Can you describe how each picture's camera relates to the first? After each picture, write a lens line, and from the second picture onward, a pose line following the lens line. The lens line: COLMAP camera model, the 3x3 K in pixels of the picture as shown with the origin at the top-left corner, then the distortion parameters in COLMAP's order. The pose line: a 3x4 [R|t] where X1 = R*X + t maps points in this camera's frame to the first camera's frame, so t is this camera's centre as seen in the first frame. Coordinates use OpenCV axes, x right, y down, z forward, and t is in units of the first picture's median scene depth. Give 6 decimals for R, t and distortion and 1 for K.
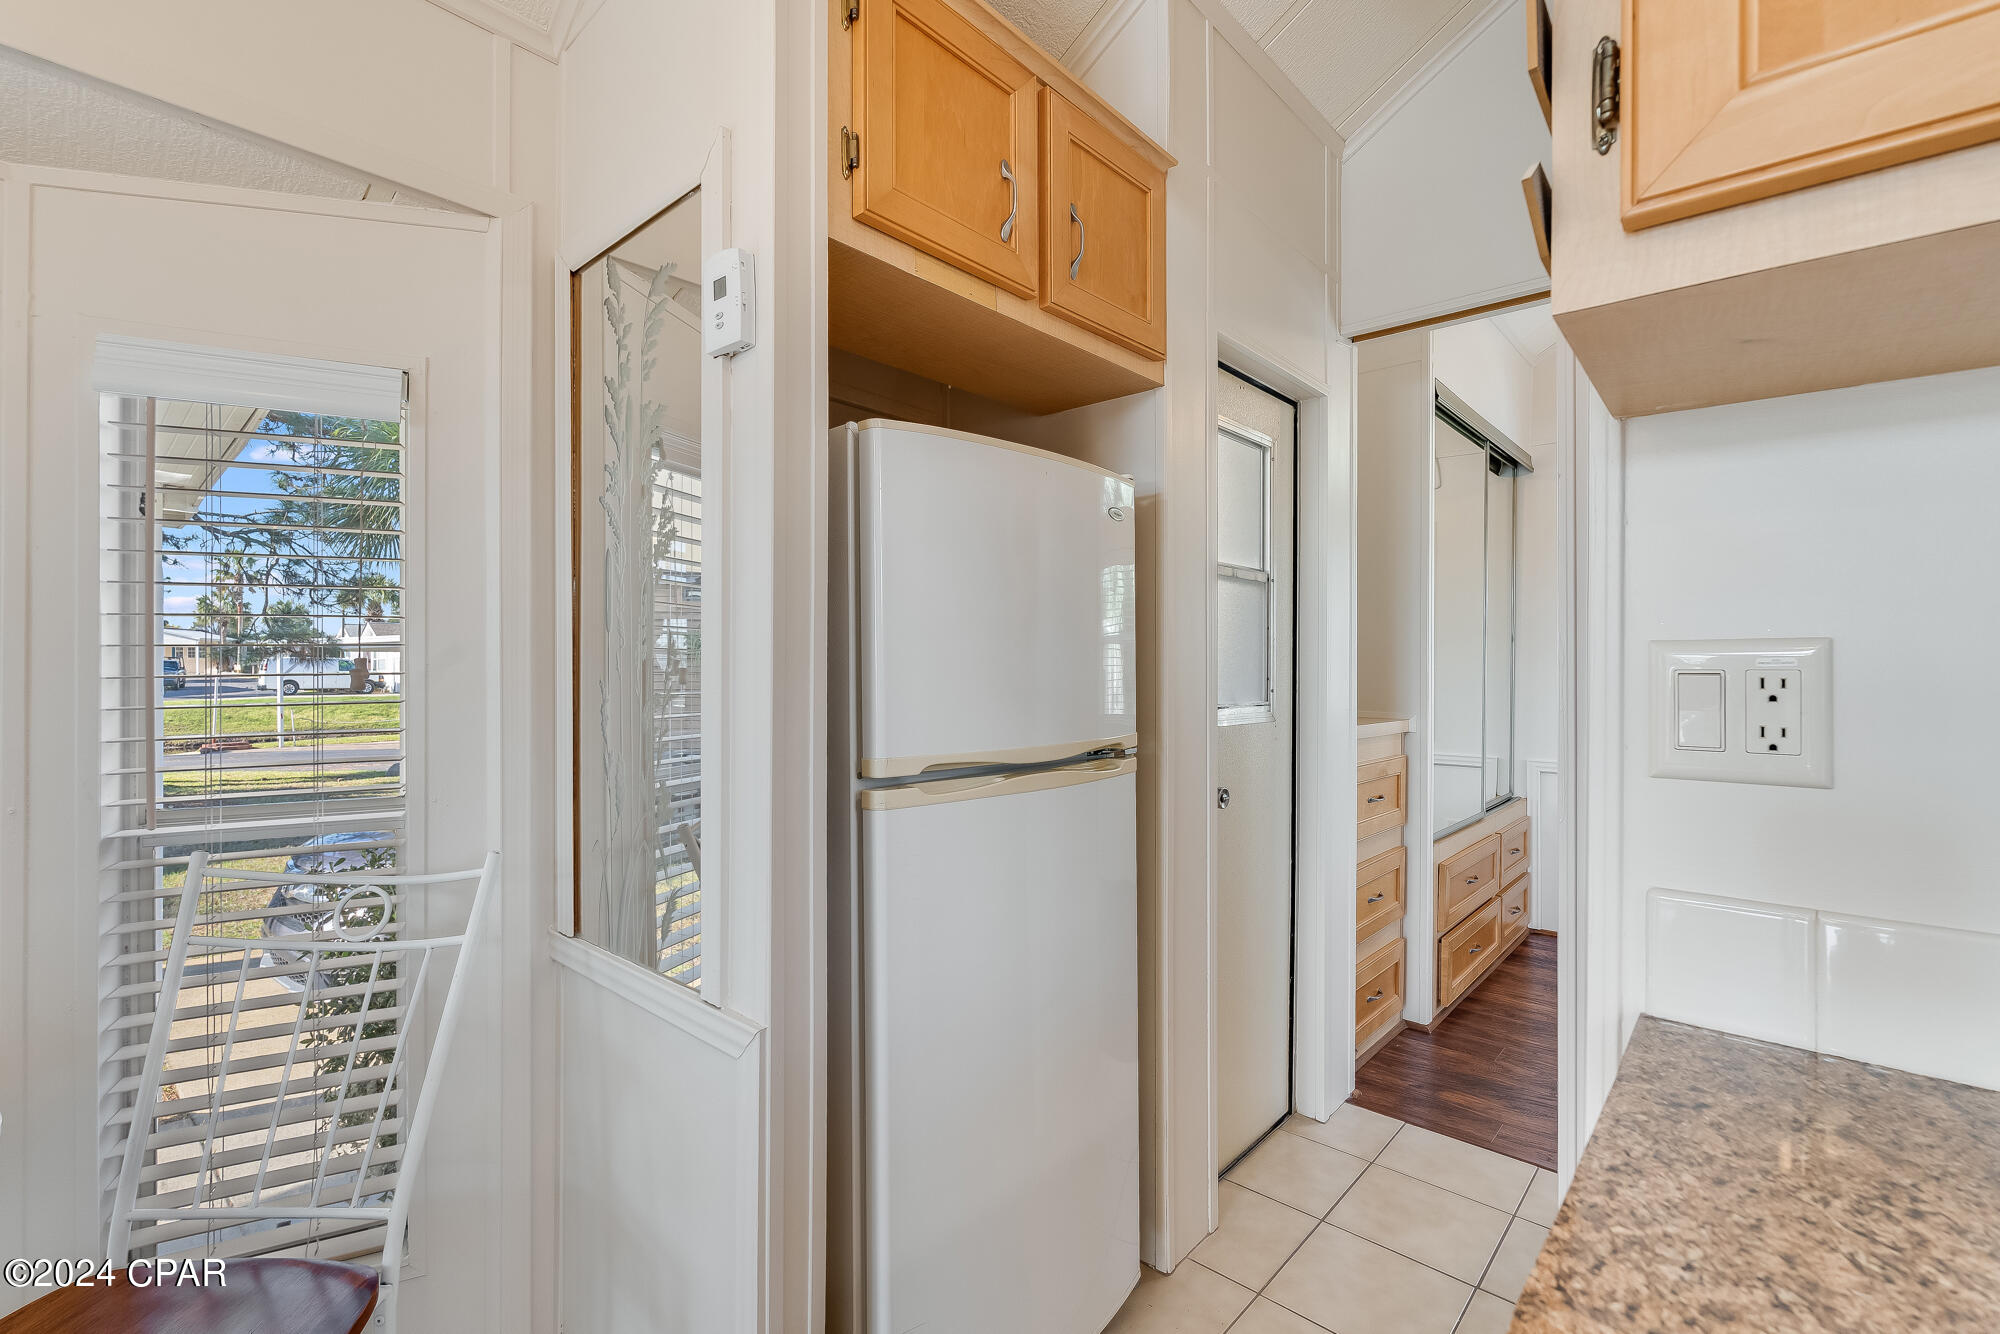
lens RADIAL K [[893.7, 0, 1006.0], [0, 893.7, 663.6], [0, 0, 1]] dist [-0.000273, -0.000201]
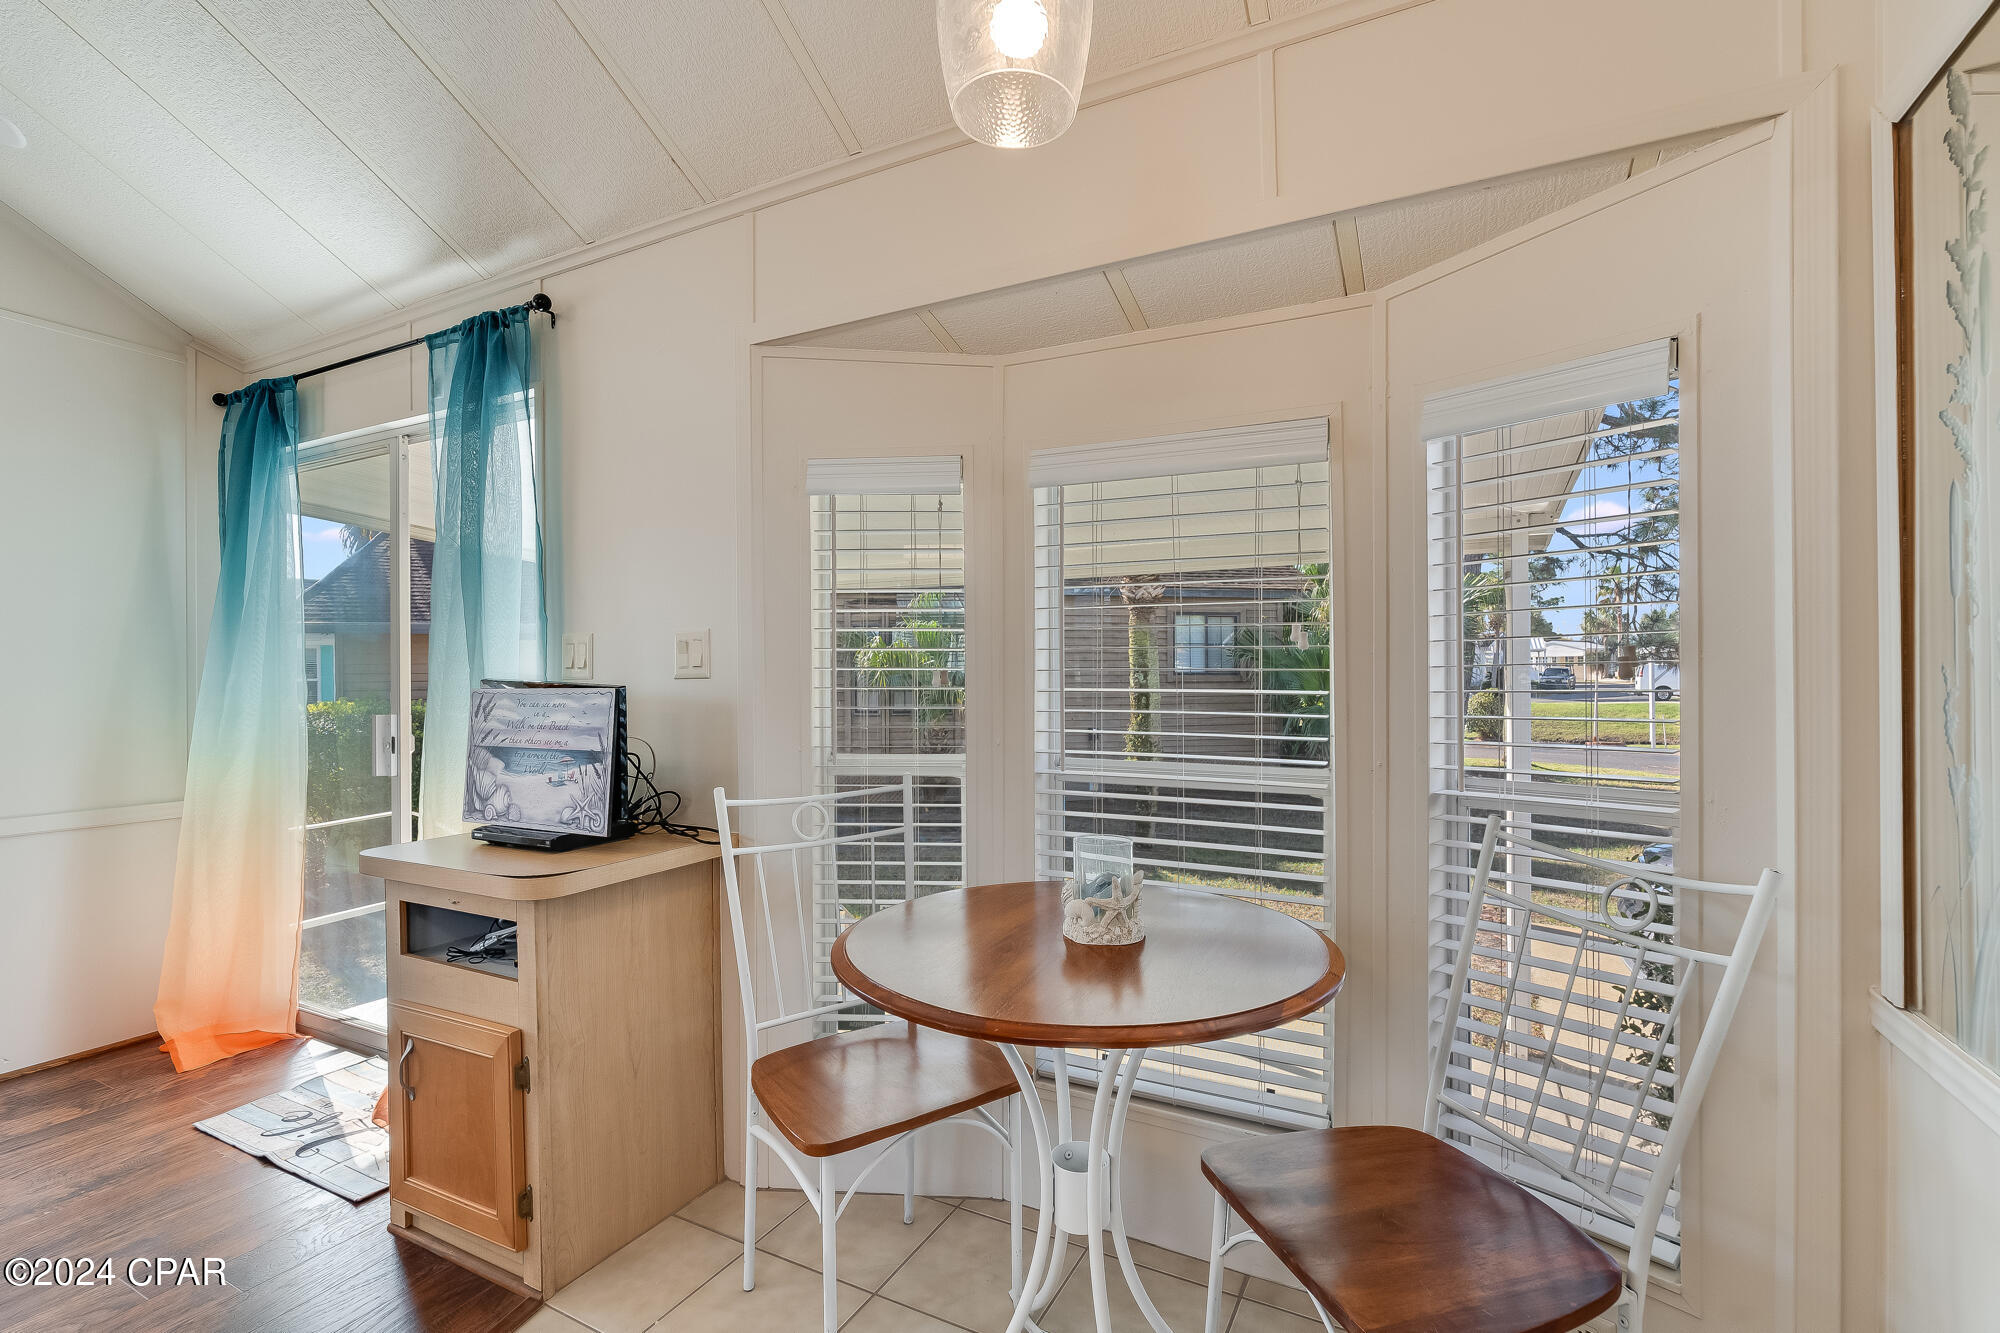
lens RADIAL K [[886.3, 0, 998.2], [0, 886.3, 677.7], [0, 0, 1]] dist [-0.003424, -0.000300]
pose [[0.241267, 0.001202, -0.970458, 0.052064], [0.005562, 0.999981, 0.002621, 0.021377], [0.970443, -0.006030, 0.241256, 0.084366]]
